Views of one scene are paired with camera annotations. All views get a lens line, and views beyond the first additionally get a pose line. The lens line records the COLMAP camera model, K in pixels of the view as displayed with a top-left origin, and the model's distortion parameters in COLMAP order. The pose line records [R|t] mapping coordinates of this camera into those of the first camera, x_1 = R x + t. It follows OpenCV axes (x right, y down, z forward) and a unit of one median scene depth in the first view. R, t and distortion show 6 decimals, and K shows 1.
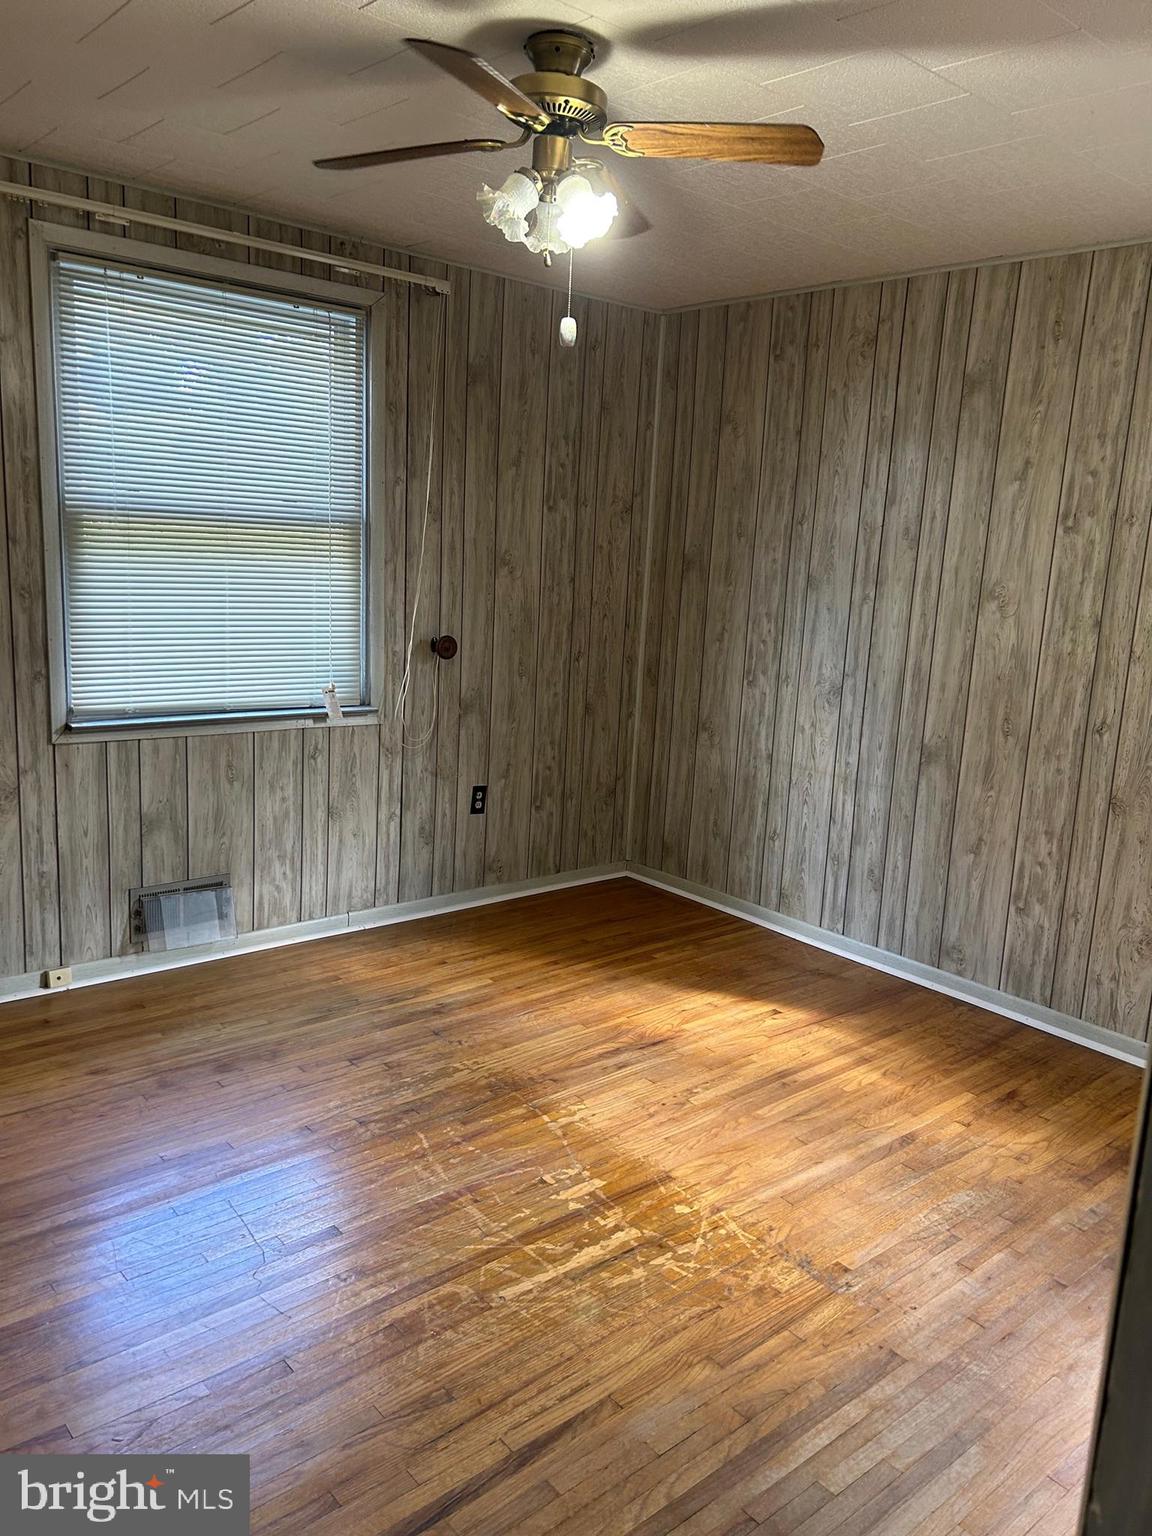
lens RADIAL K [[1159.8, 0, 573.8], [0, 1159.8, 773.0], [0, 0, 1]] dist [0.047671, -0.044671]
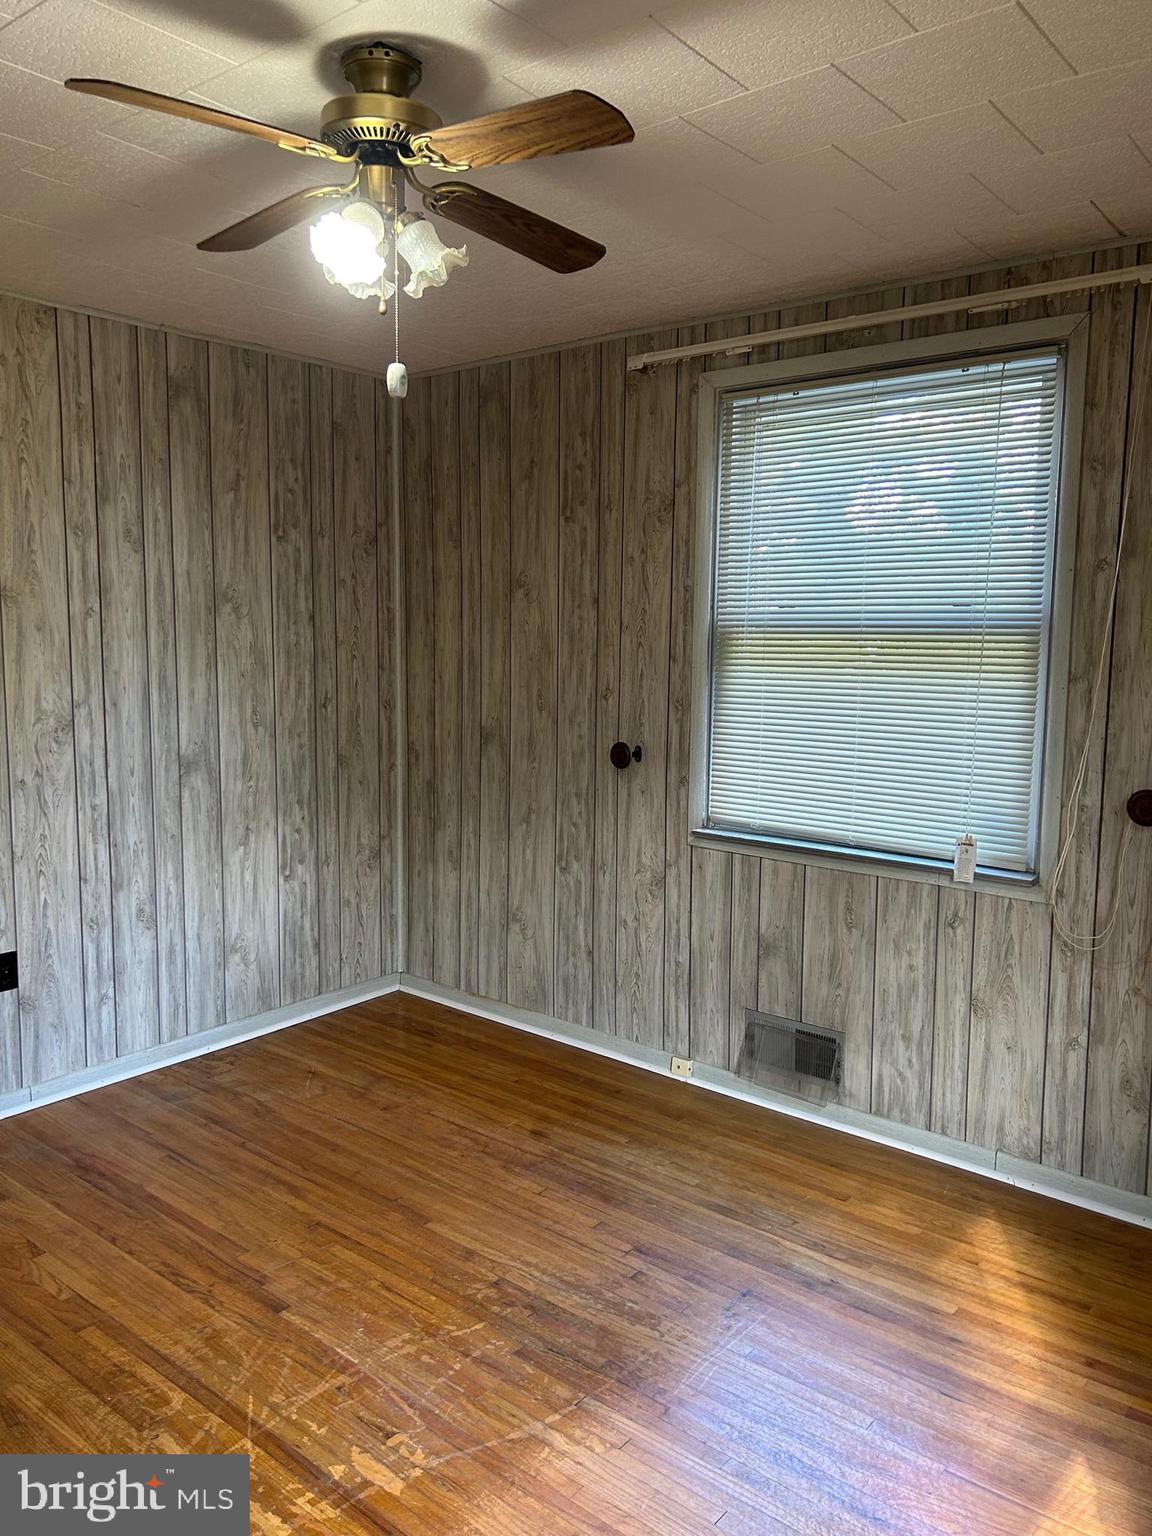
lens RADIAL K [[1159.8, 0, 575.1], [0, 1159.8, 762.0], [0, 0, 1]] dist [0.047671, -0.044671]
pose [[0.166713, 0.063936, -0.983930, 0.542496], [-0.196989, 0.979937, 0.030299, -0.103896], [0.966127, 0.188772, 0.175963, 0.655259]]
